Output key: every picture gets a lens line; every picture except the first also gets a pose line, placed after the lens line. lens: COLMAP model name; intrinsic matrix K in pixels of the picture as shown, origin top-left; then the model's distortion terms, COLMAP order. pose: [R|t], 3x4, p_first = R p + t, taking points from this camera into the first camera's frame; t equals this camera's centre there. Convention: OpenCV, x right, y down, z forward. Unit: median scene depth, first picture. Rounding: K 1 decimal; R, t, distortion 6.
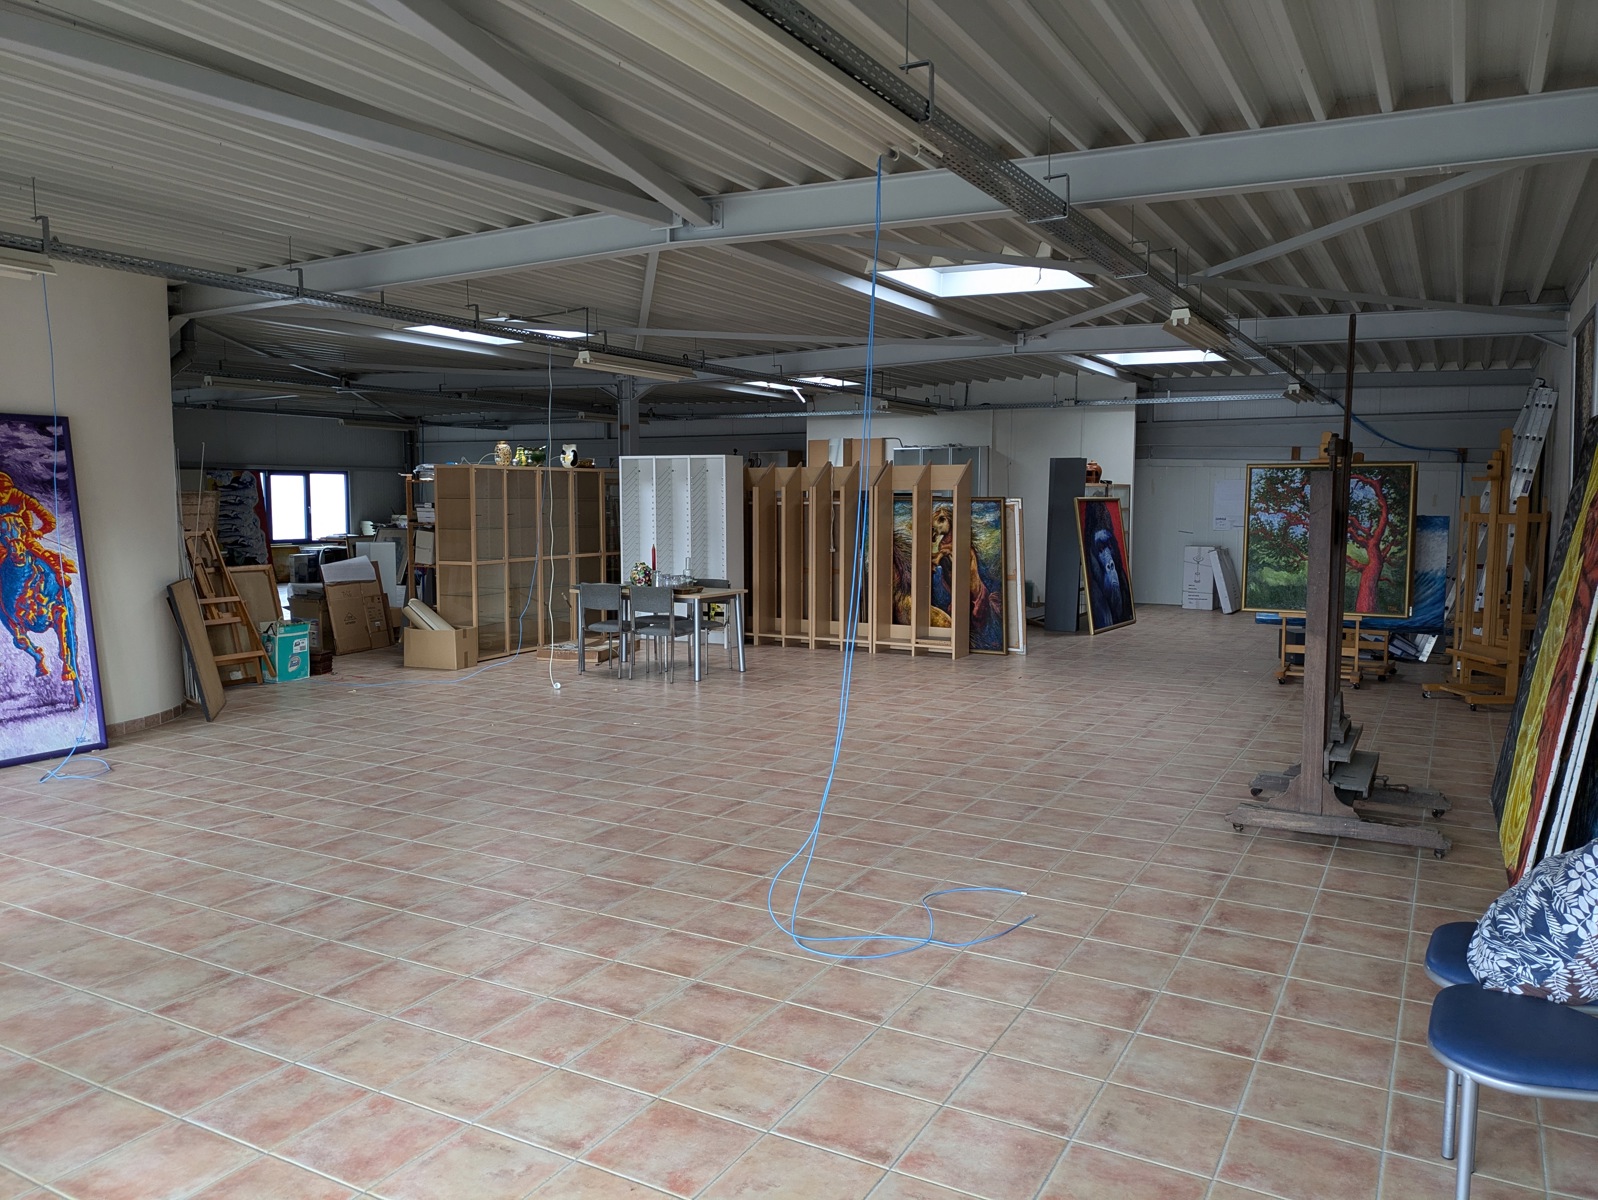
lens RADIAL K [[1184.6, 0, 800.4], [0, 1184.6, 598.6], [0, 0, 1]] dist [0.001400, 0.000216]
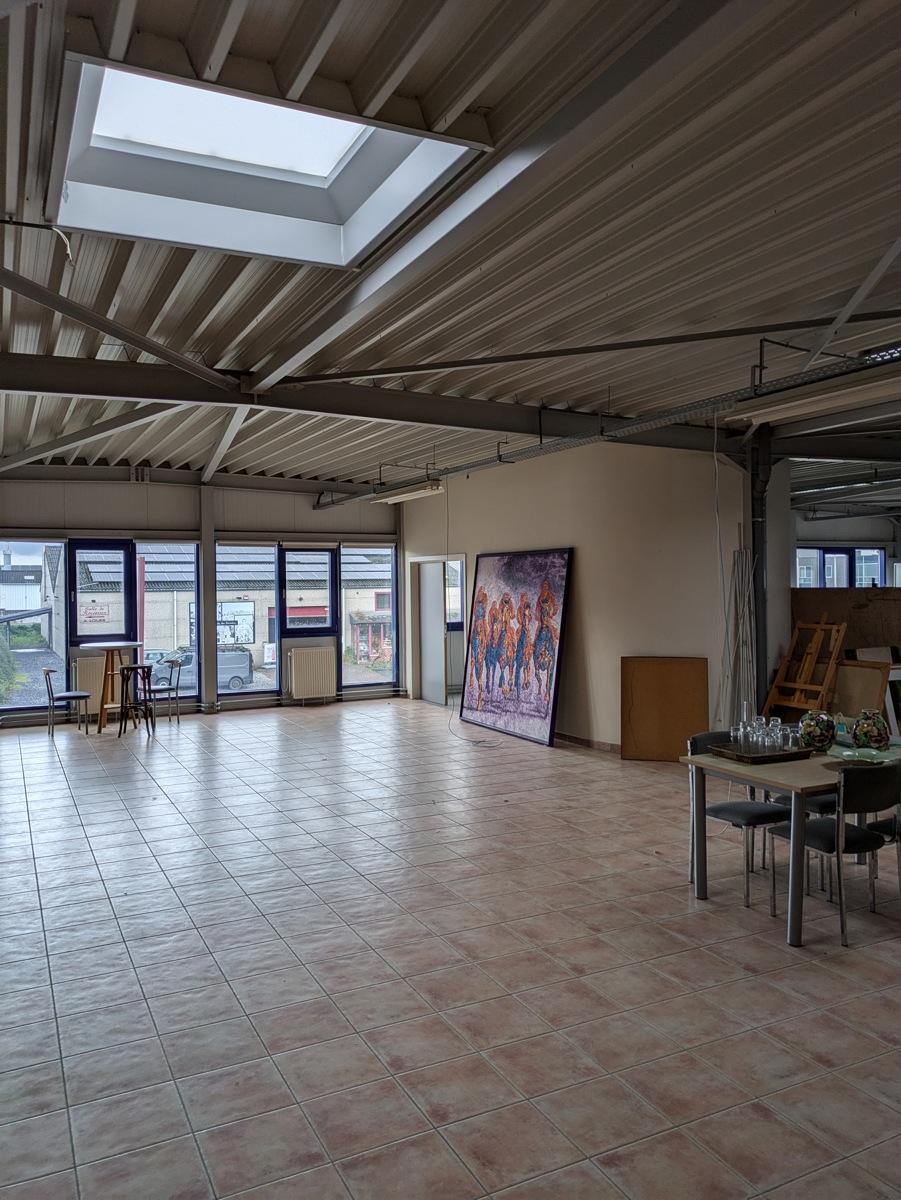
lens RADIAL K [[894.5, 0, 449.3], [0, 894.5, 598.9], [0, 0, 1]] dist [-0.000315, -0.000050]
pose [[-0.566422, -0.010525, -0.824048, 0.539271], [-0.085344, 0.995291, 0.045950, -0.127811], [0.819685, 0.096354, -0.564653, 1.628721]]
